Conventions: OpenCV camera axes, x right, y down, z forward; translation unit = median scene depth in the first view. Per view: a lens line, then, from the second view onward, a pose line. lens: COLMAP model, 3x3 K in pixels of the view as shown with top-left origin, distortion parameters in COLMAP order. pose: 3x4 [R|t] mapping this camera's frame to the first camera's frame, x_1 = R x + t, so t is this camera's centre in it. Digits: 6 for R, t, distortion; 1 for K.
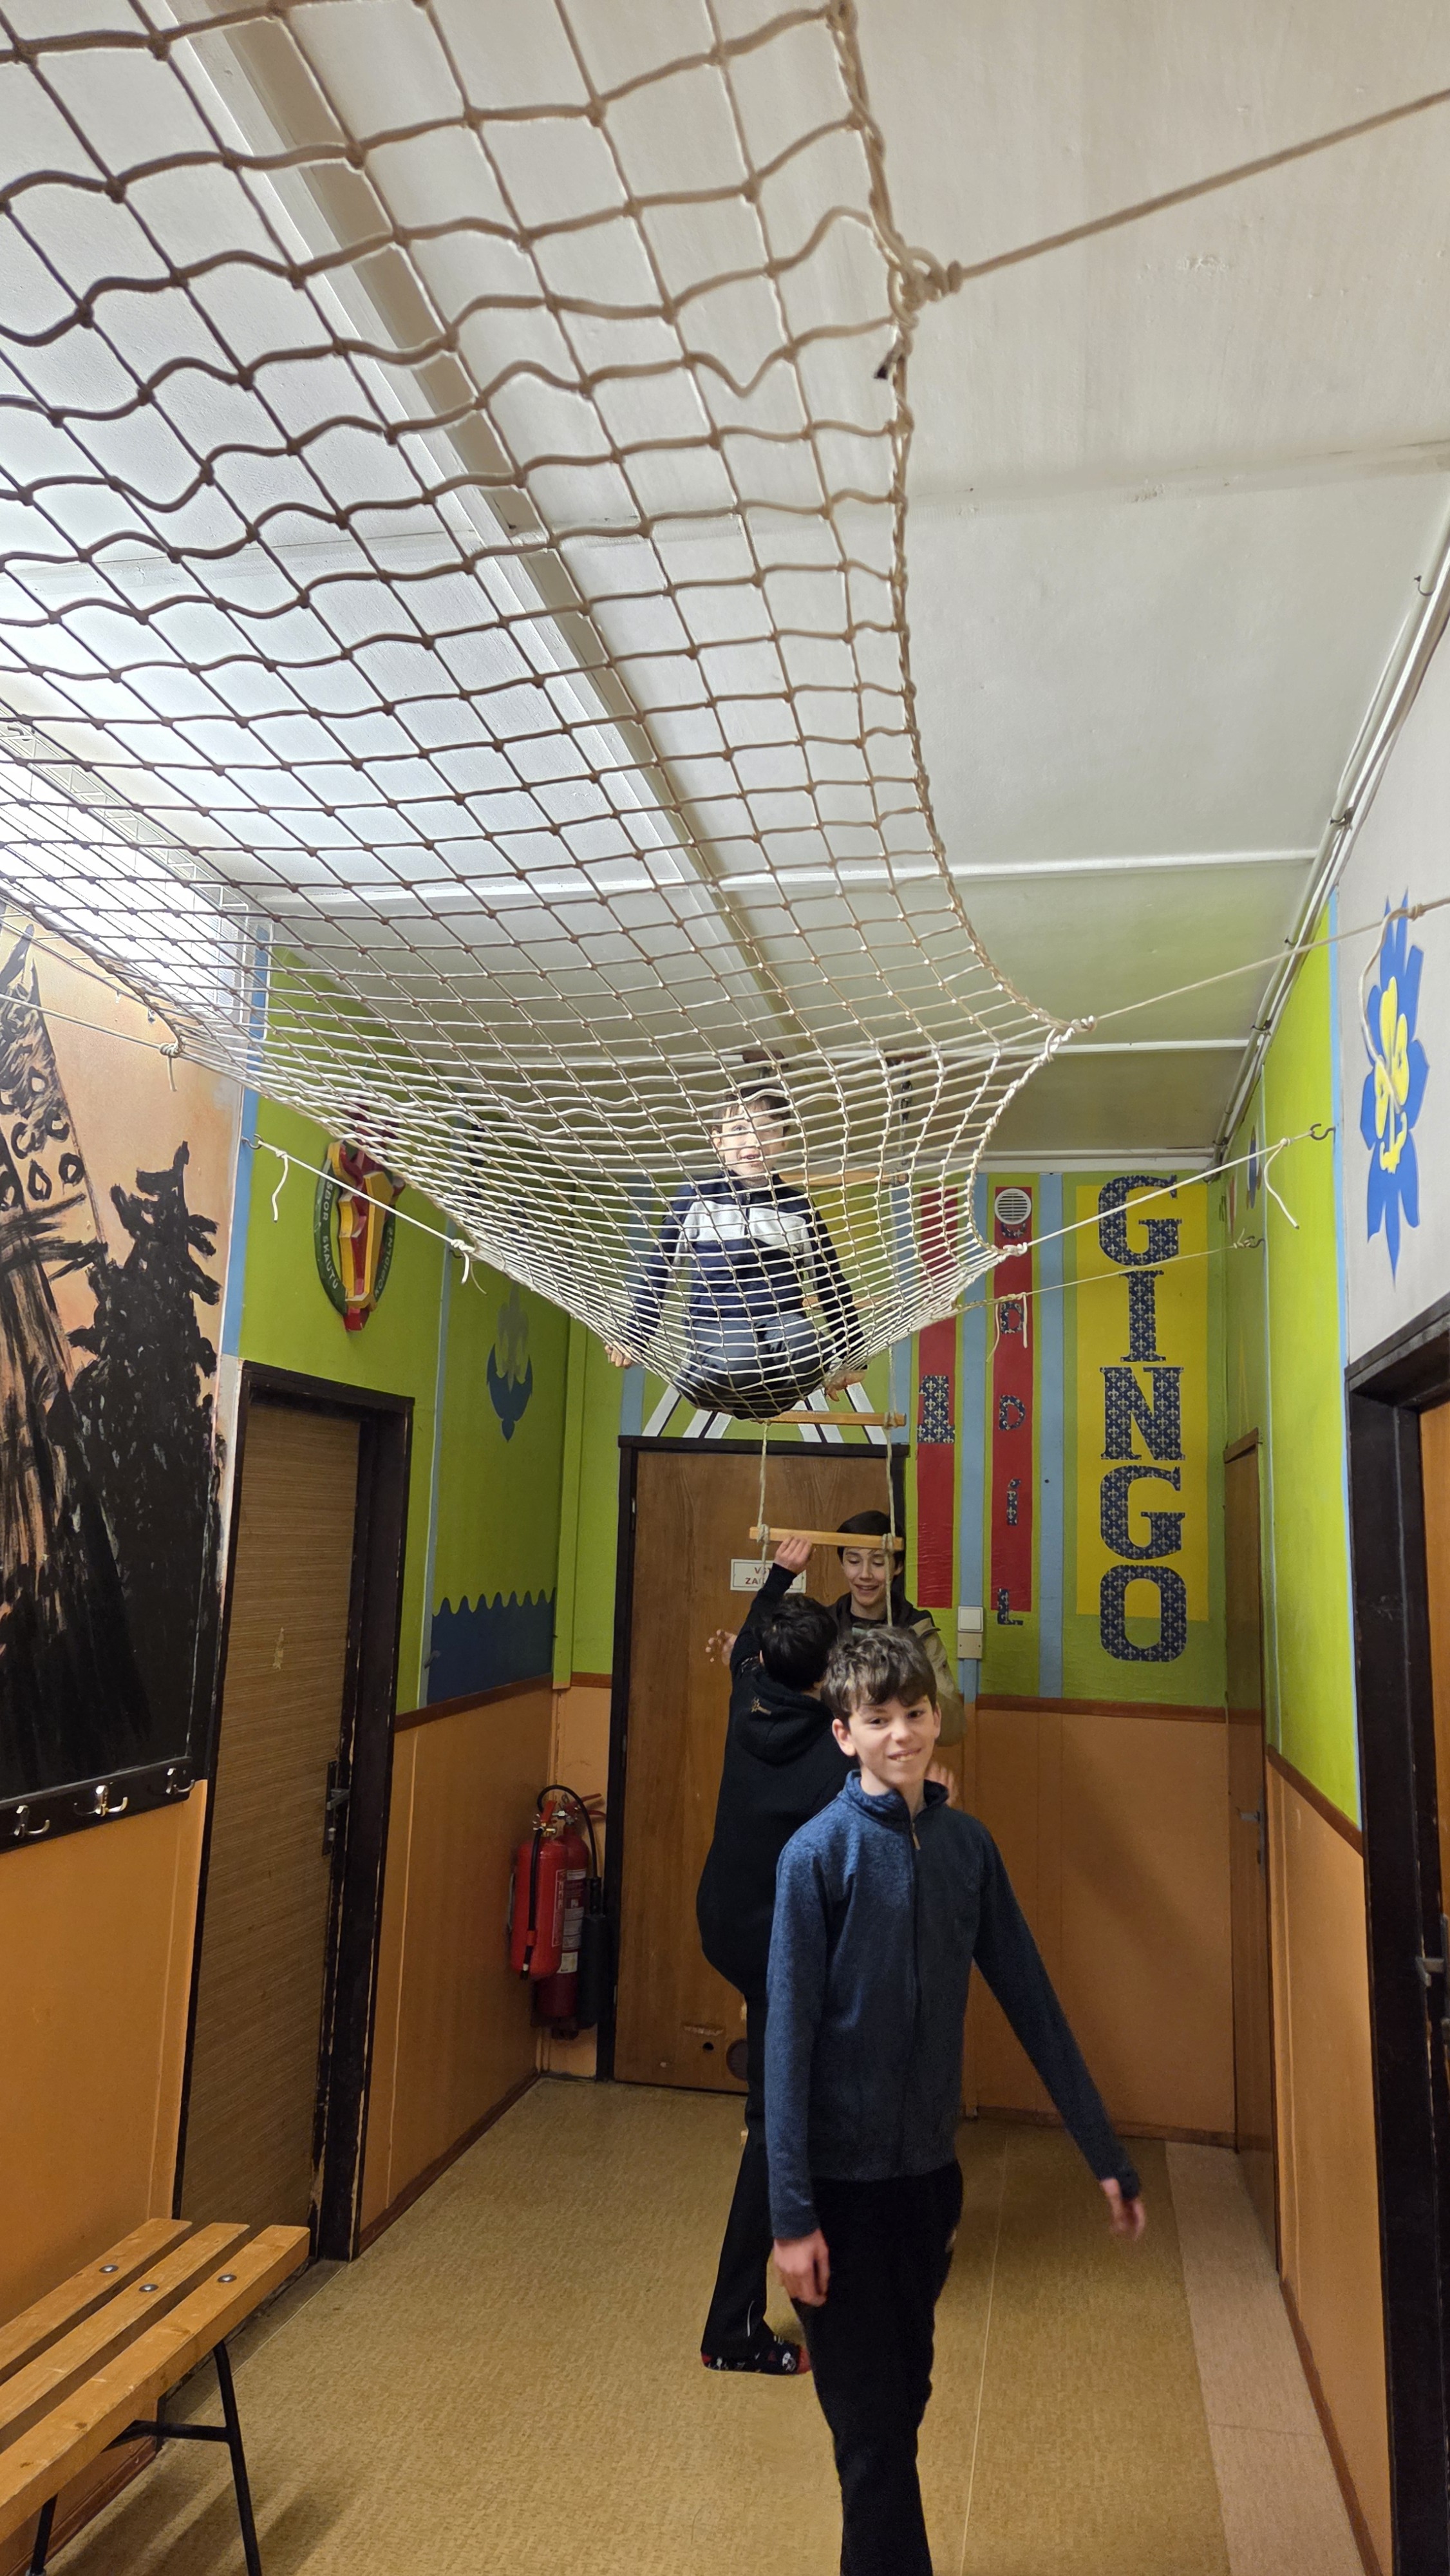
lens RADIAL K [[1741.2, 0, 735.3], [0, 1741.2, 1292.7], [0, 0, 1]] dist [0.079255, -0.063264]
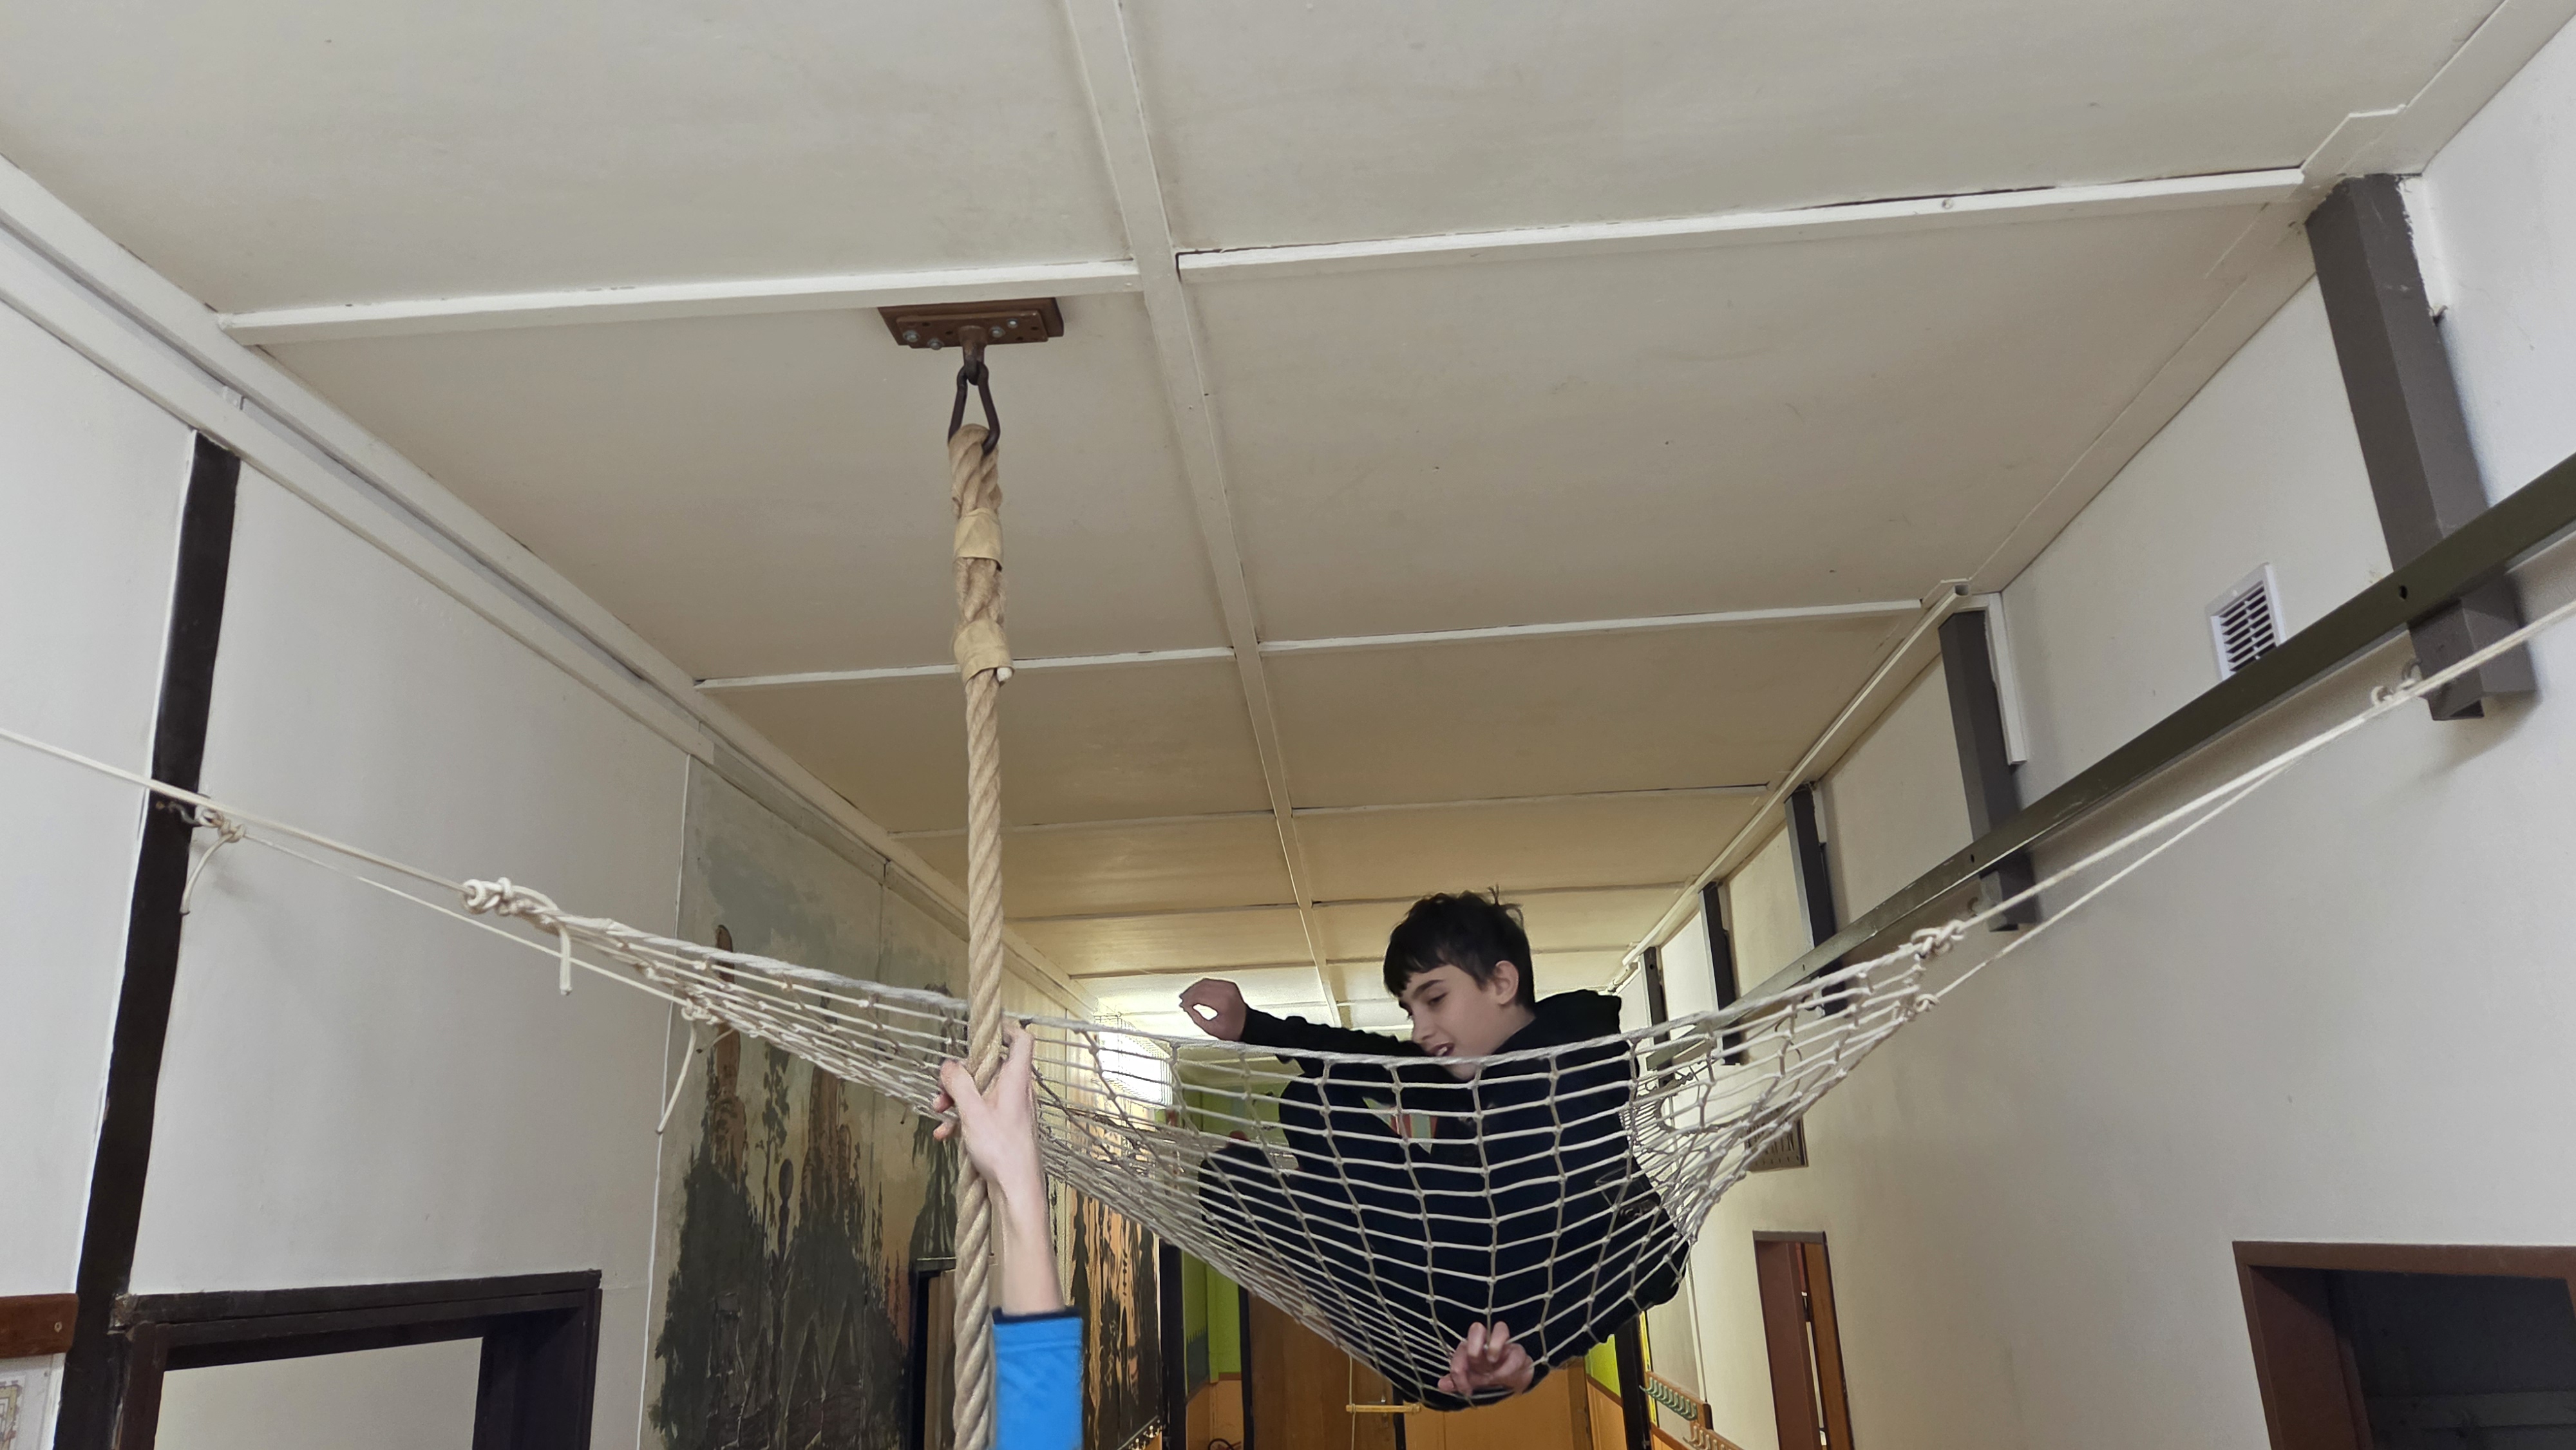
lens RADIAL K [[1741.2, 0, 1300.0], [0, 1741.2, 693.1], [0, 0, 1]] dist [0.079255, -0.063264]
pose [[0.987637, -0.036093, 0.152545, -0.272786], [0.059636, 0.986471, -0.152705, -0.203856], [-0.144970, 0.159914, 0.976428, -0.949194]]
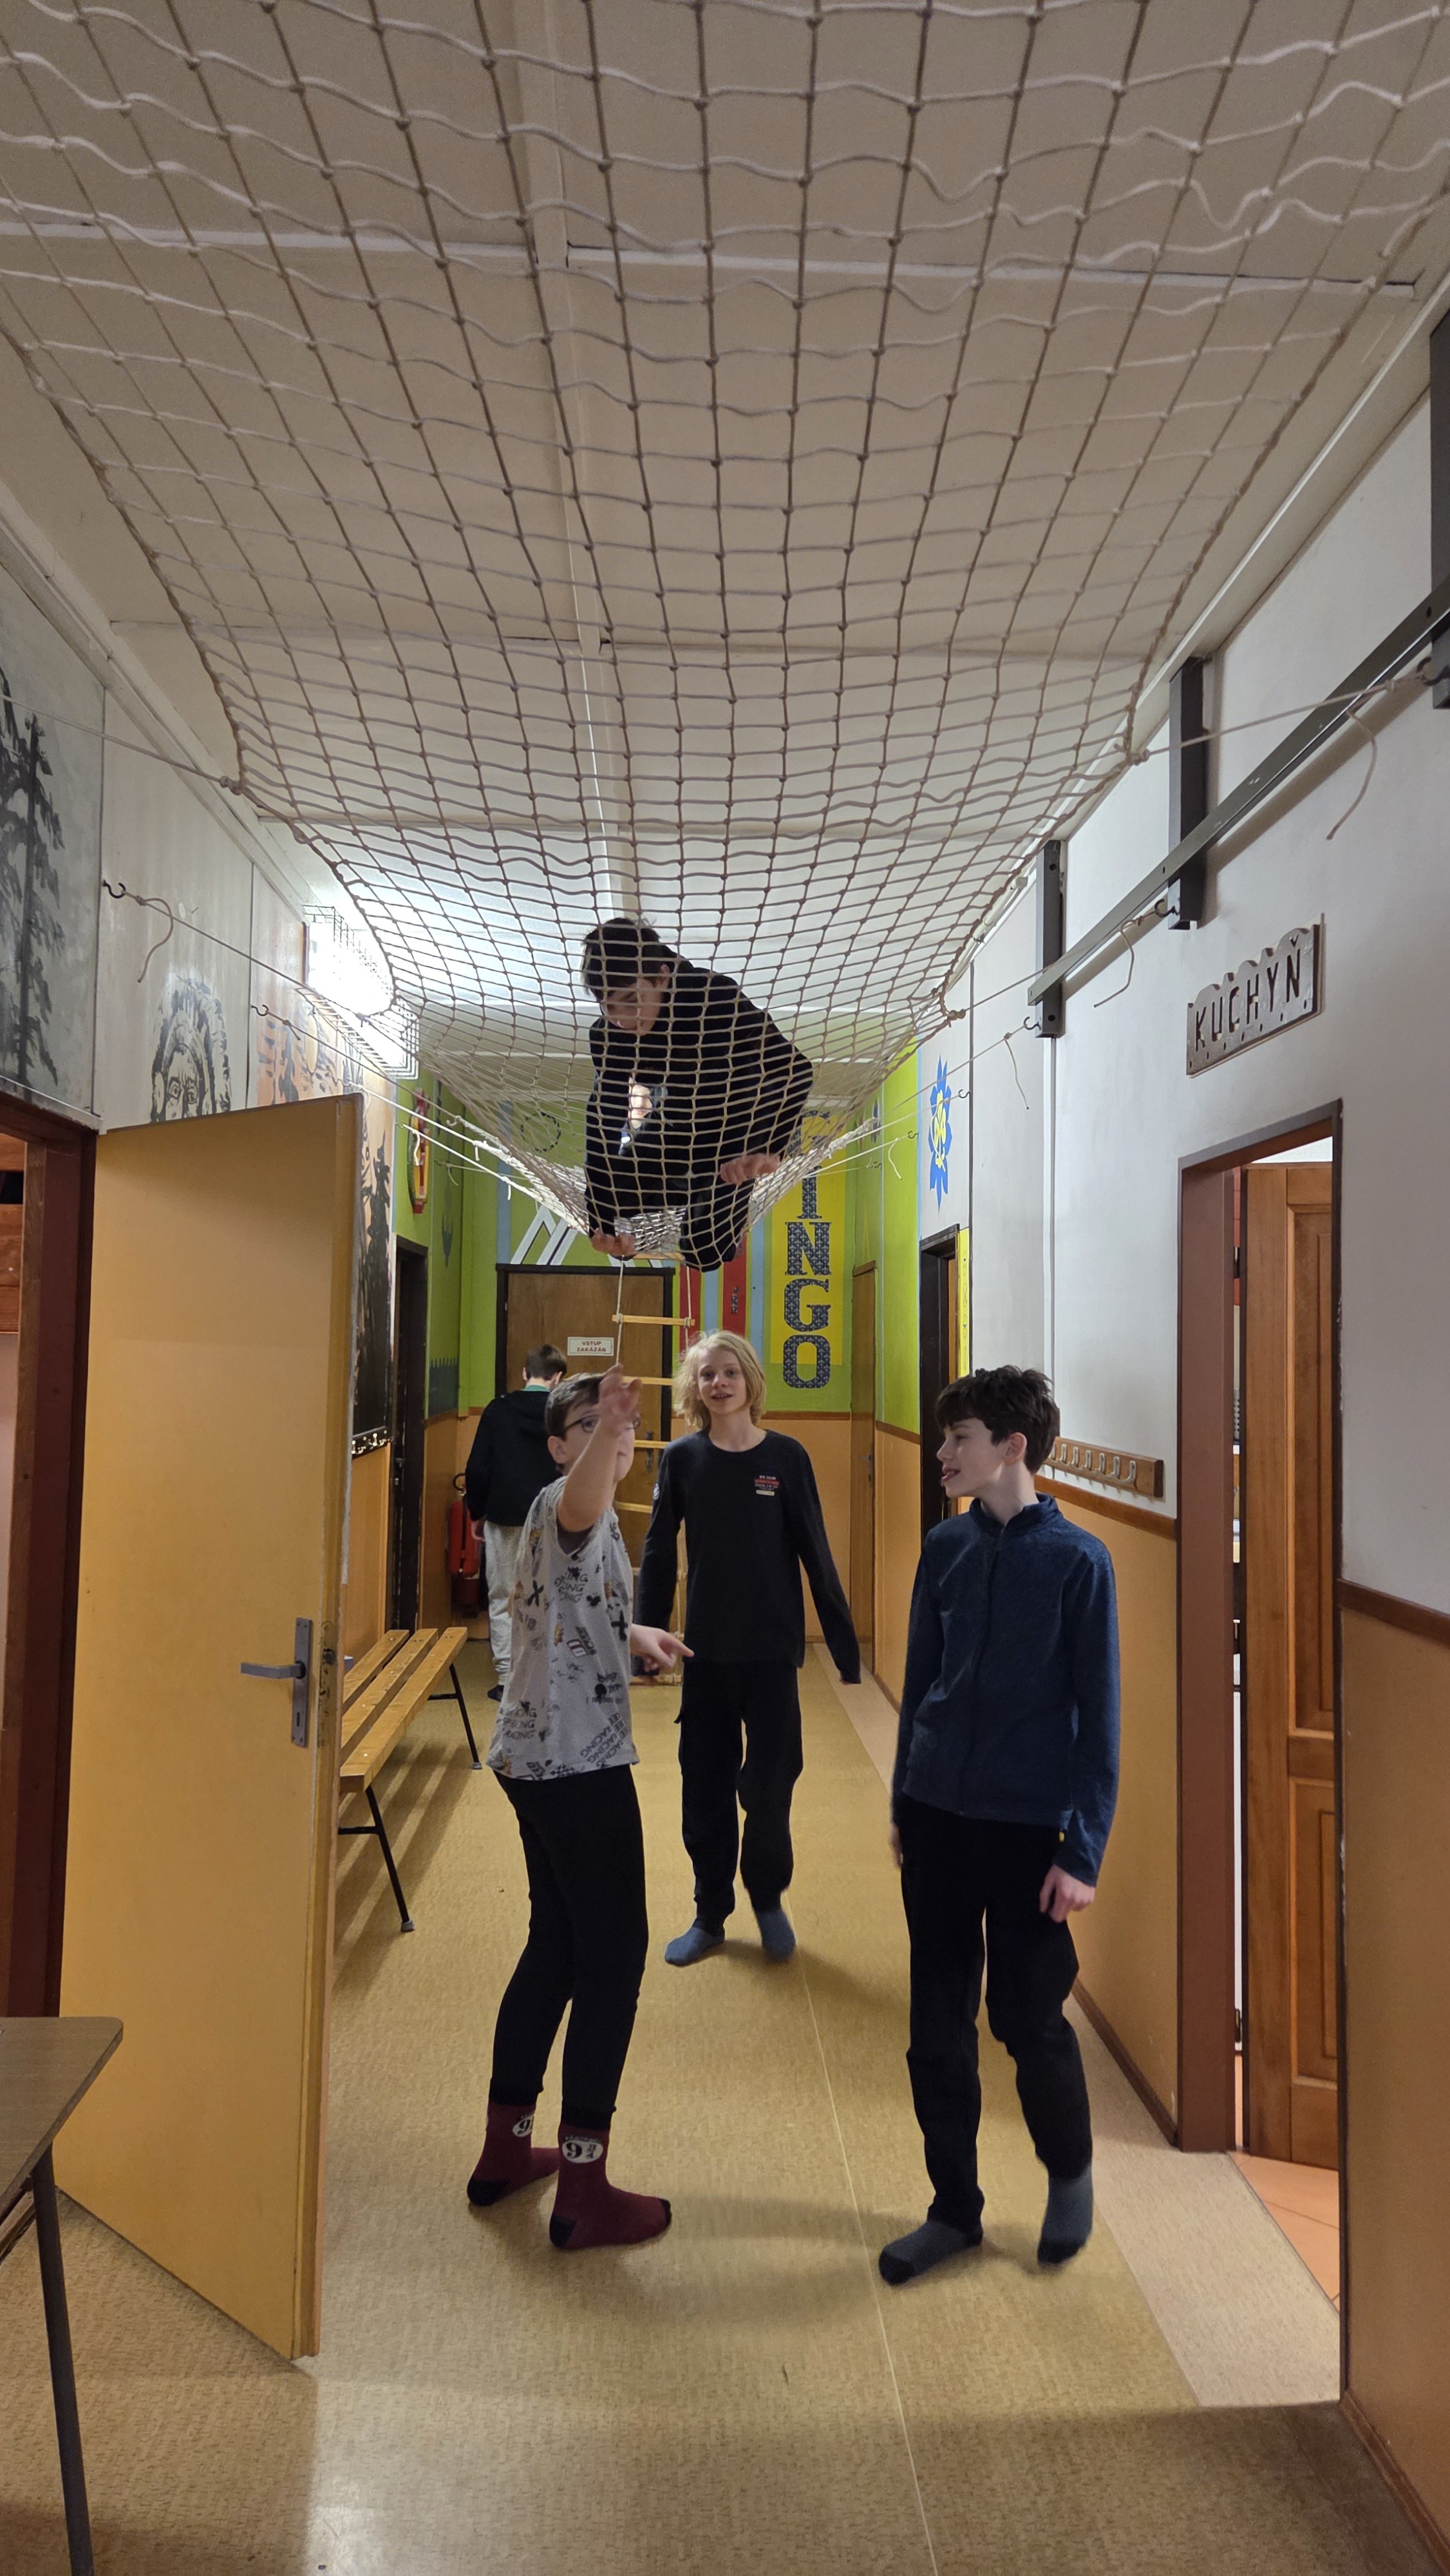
lens RADIAL K [[1741.2, 0, 768.0], [0, 1741.2, 1267.0], [0, 0, 1]] dist [0.079255, -0.063264]
pose [[0.970357, -0.008408, 0.241530, -0.222936], [-0.015399, 0.995213, 0.096512, -0.078712], [-0.241185, -0.097371, 0.965582, -0.658369]]
